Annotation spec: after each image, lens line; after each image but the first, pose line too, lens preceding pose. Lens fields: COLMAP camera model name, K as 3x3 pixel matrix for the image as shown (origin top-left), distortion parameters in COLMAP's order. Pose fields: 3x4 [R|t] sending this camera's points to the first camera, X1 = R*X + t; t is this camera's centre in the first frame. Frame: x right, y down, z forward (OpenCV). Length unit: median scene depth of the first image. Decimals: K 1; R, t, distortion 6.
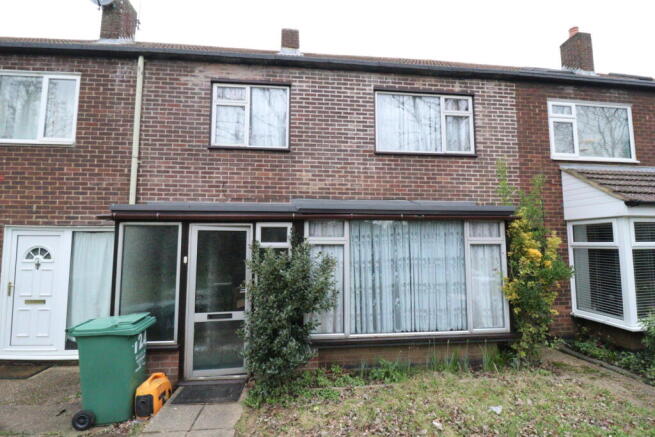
lens RADIAL K [[302.8, 0, 337.8], [0, 302.8, 217.6], [0, 0, 1]] dist [-0.000025, -0.012349]
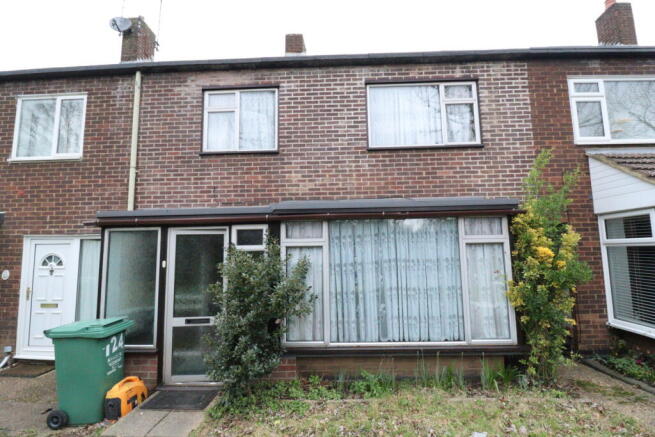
lens RADIAL K [[302.8, 0, 337.8], [0, 302.8, 217.6], [0, 0, 1]] dist [-0.000025, -0.012349]
pose [[0.990266, -0.032502, -0.135340, 0.170356], [0.029619, 0.999290, -0.023264, 0.020334], [0.136000, 0.019029, 0.990526, 0.063322]]
